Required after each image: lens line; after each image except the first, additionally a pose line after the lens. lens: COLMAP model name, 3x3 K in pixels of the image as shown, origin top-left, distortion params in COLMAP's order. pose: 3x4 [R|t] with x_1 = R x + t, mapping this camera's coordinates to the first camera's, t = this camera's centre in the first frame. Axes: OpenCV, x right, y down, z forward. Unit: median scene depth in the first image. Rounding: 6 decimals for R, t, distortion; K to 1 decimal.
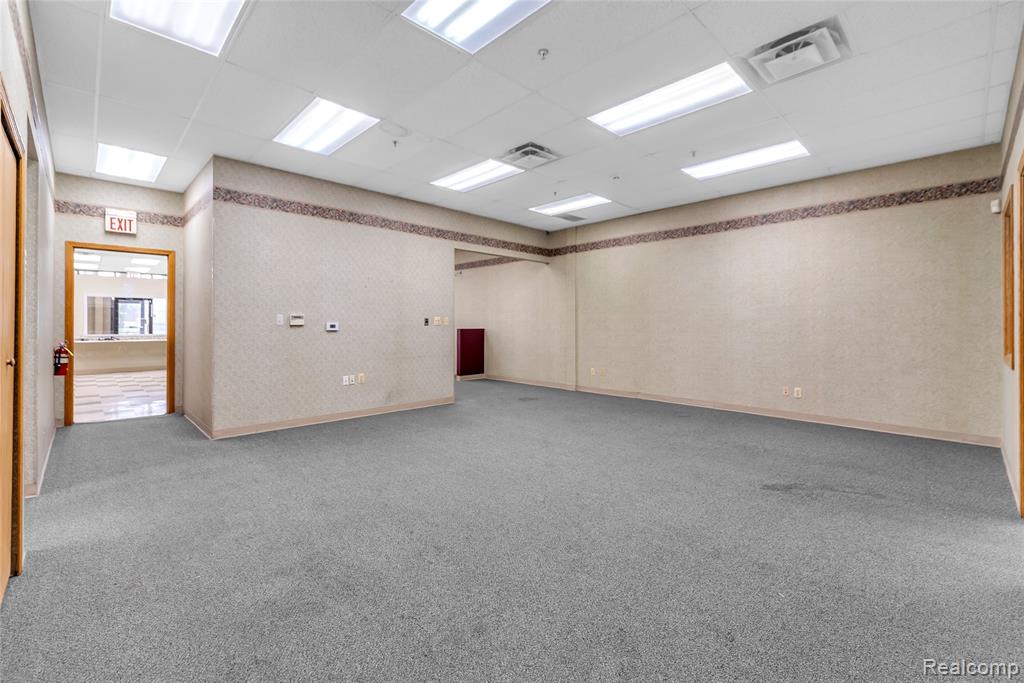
lens RADIAL K [[440.9, 0, 512.5], [0, 440.9, 323.5], [0, 0, 1]] dist [0.000816, 0.000120]
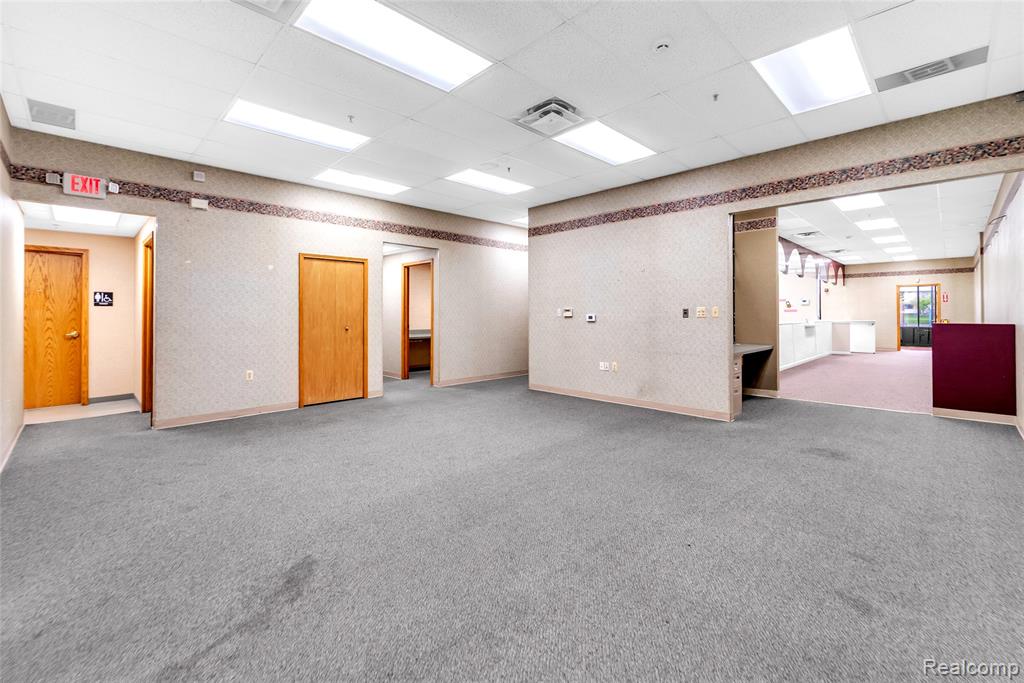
lens RADIAL K [[439.3, 0, 509.3], [0, 439.3, 309.2], [0, 0, 1]] dist [0.002493, -0.000121]
pose [[0.000485, -0.011132, -0.999938, 0.749018], [0.005528, 0.999923, -0.011129, -0.004405], [0.999985, -0.005522, 0.000547, 0.780807]]
